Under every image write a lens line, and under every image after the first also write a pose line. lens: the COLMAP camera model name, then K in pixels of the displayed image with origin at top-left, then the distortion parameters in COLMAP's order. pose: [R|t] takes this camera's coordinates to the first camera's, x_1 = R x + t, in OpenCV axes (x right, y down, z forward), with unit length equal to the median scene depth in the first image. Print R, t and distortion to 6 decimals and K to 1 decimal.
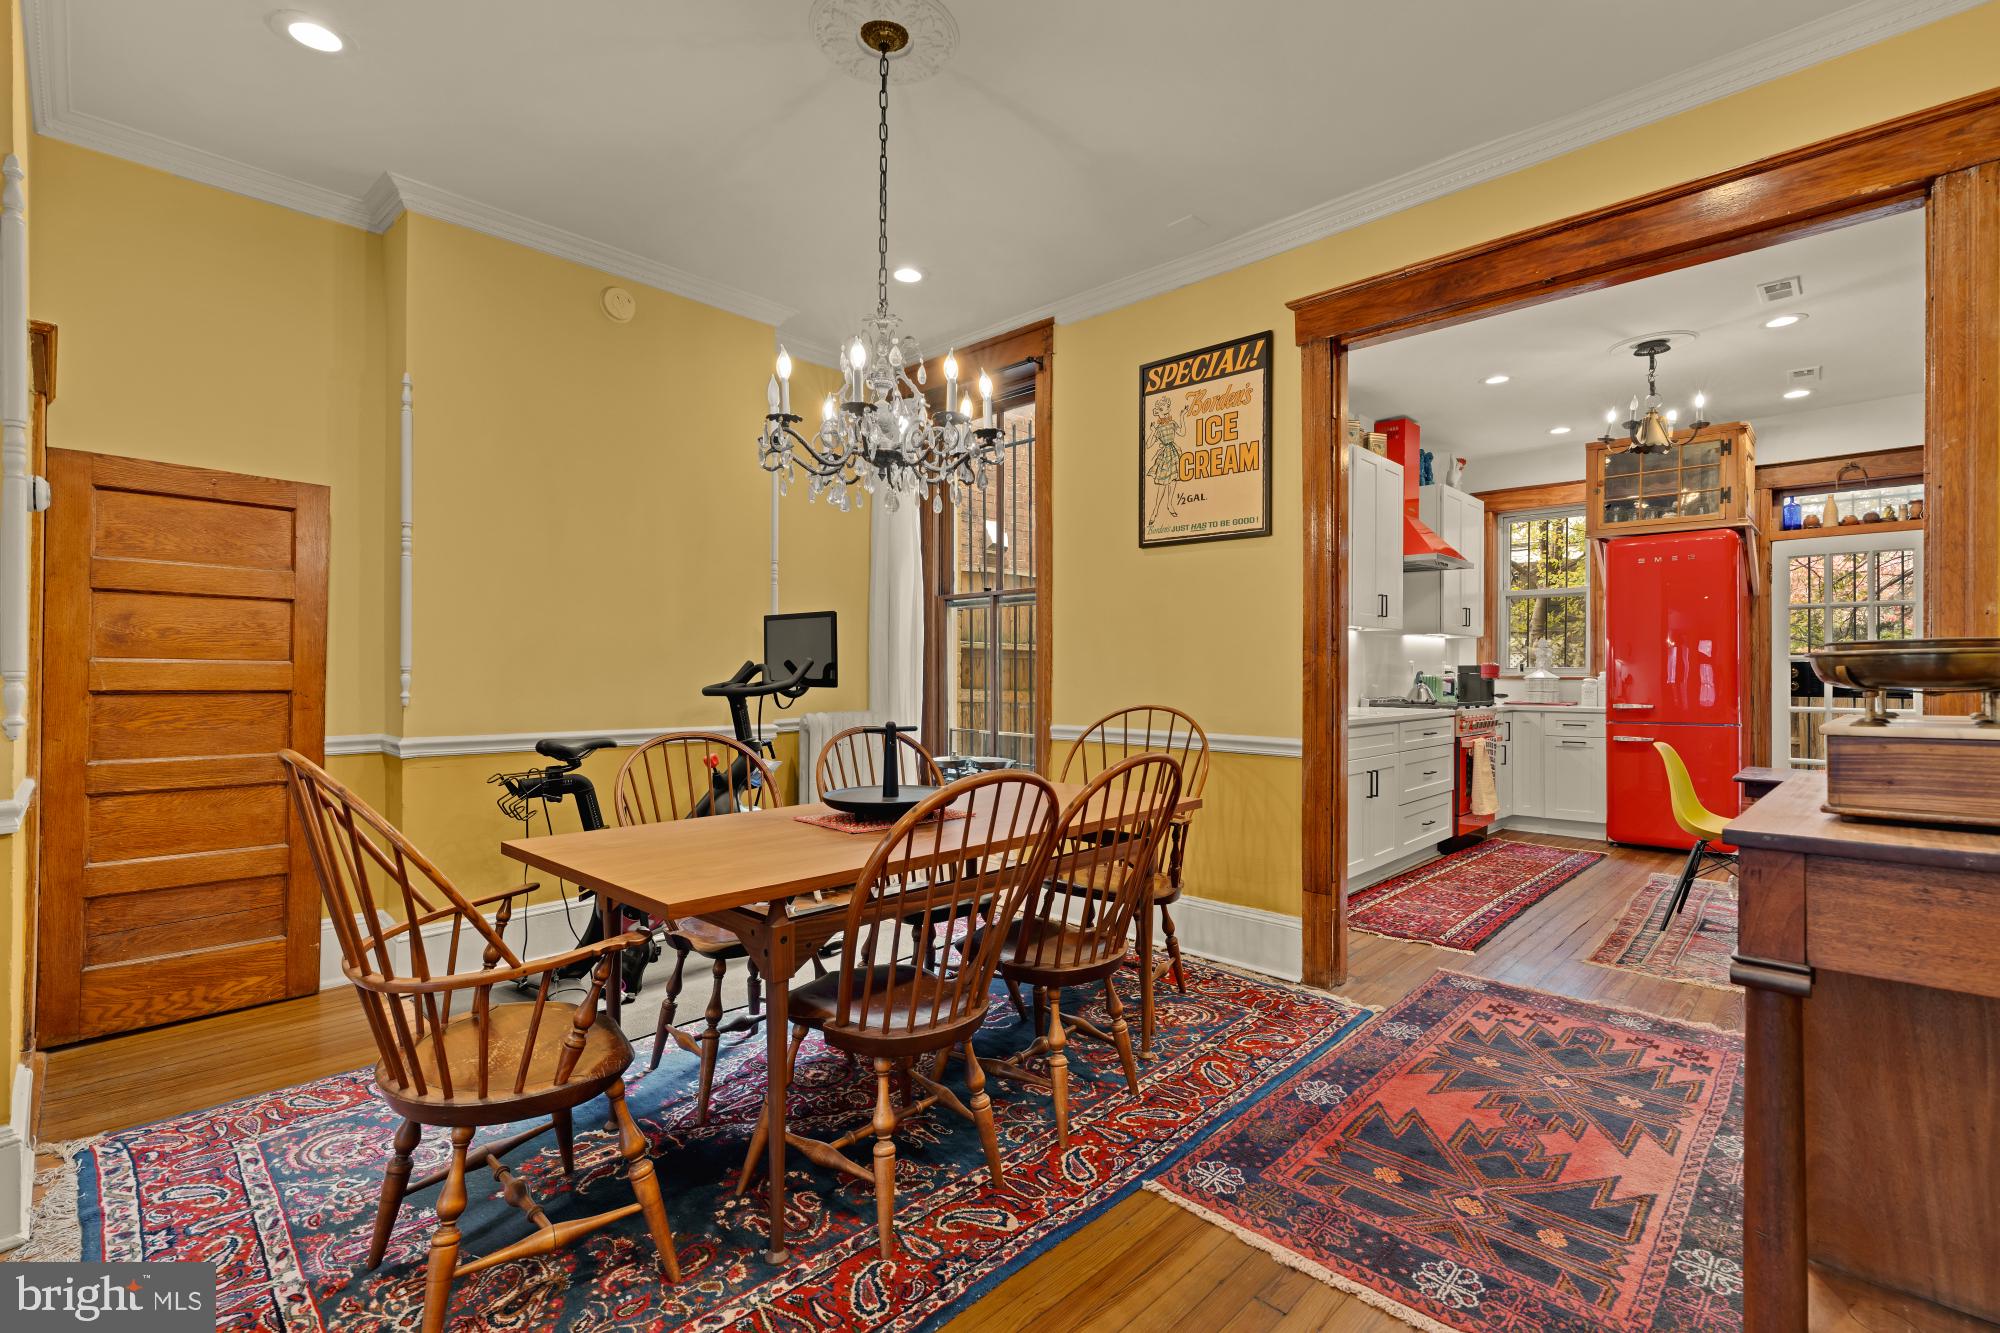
lens RADIAL K [[900.0, 0, 994.2], [0, 900.0, 666.0], [0, 0, 1]] dist [-0.007709, 0.003470]
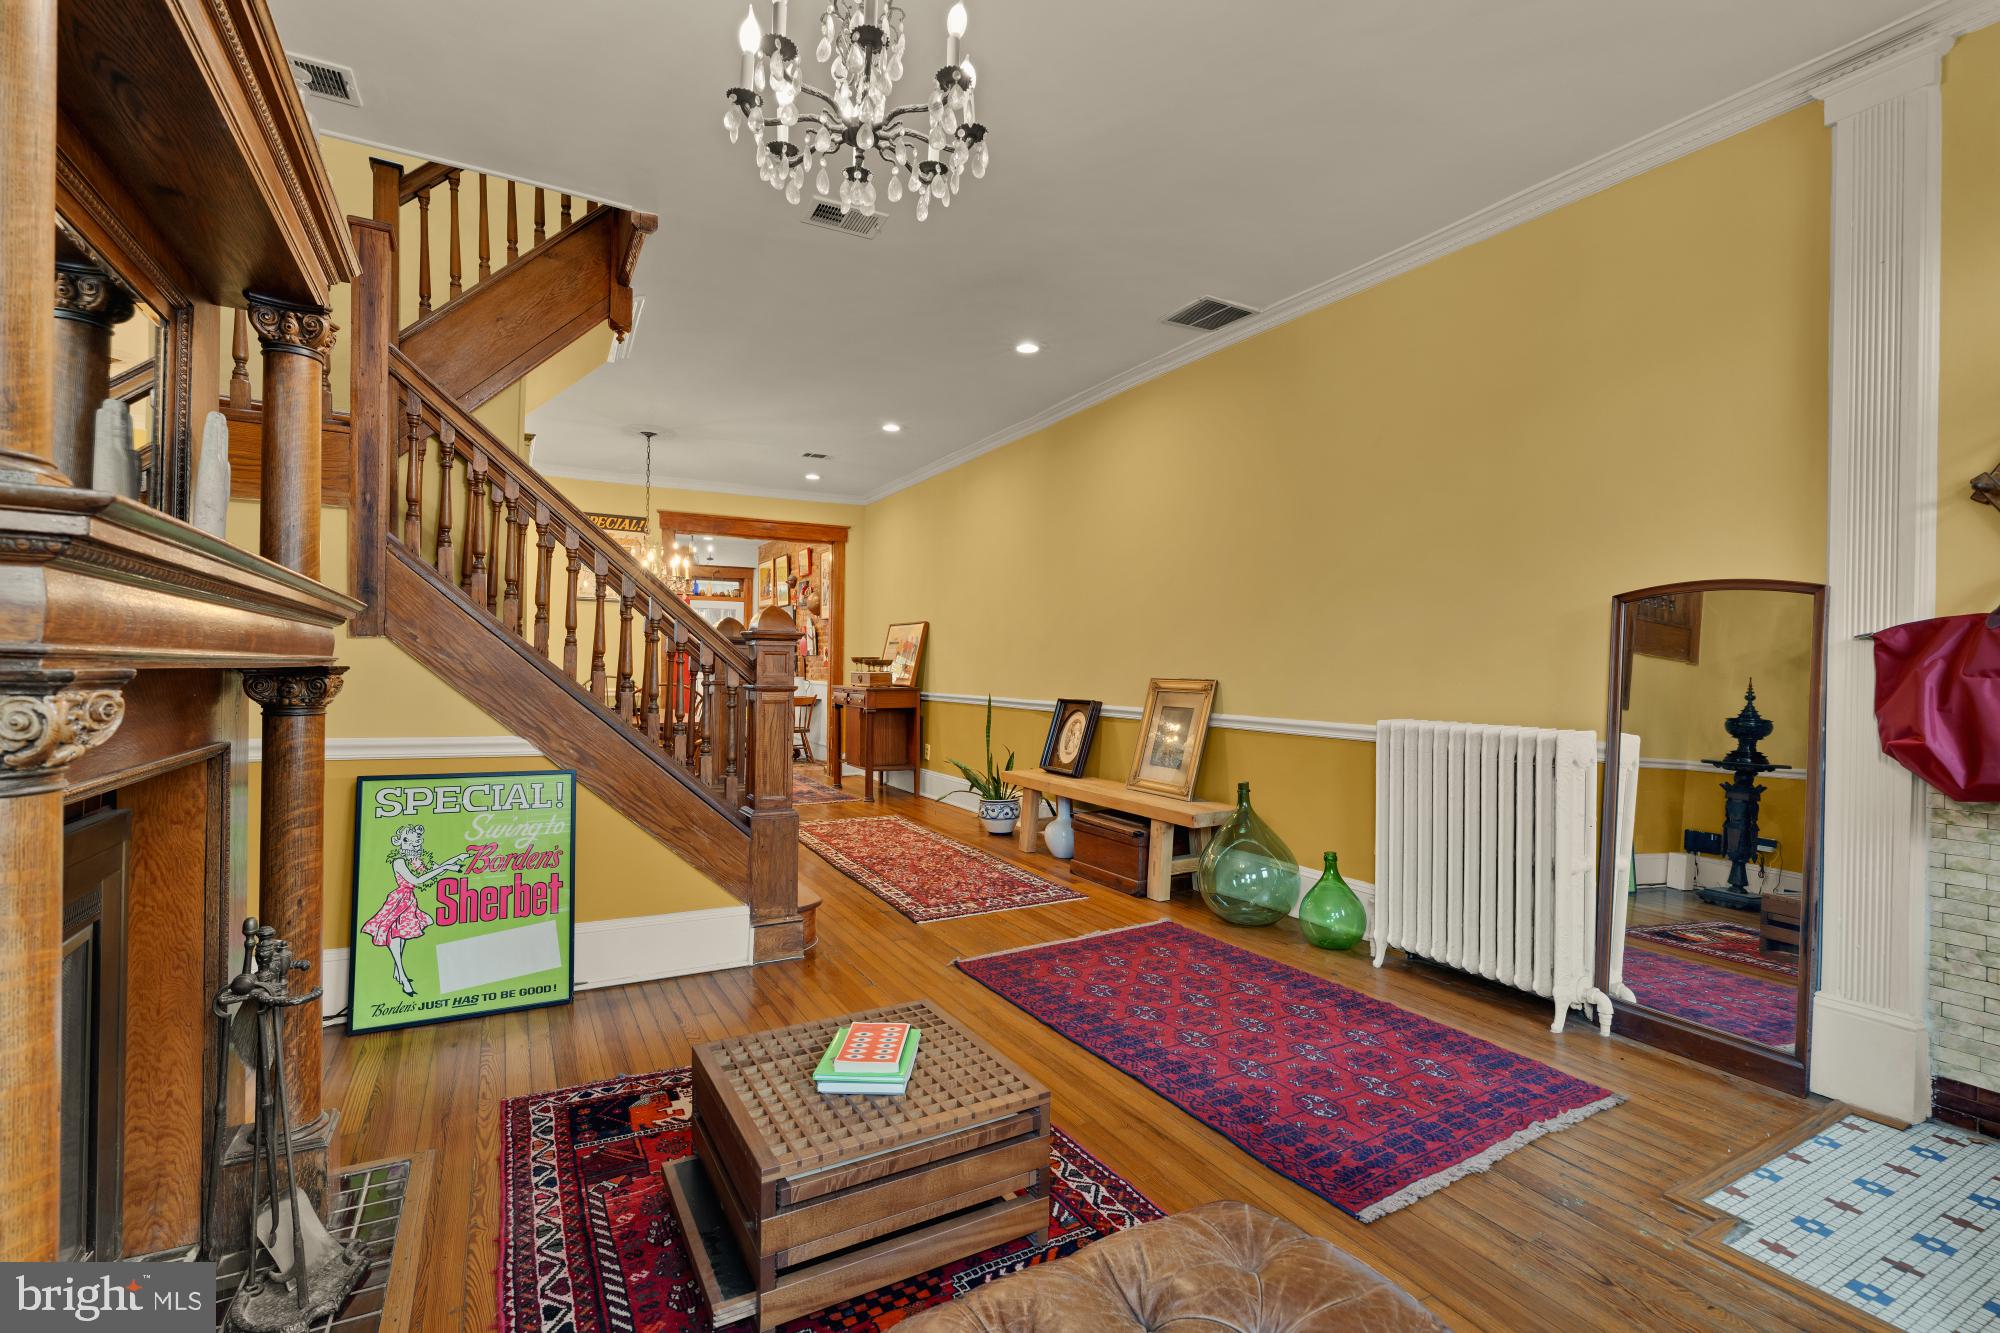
lens RADIAL K [[900.0, 0, 990.2], [0, 900.0, 664.4], [0, 0, 1]] dist [-0.007709, 0.003470]
pose [[0.298912, -0.002638, 0.954277, -1.002575], [-0.010318, 0.999929, 0.005997, -0.003833], [-0.954225, -0.011639, 0.298863, -0.347801]]
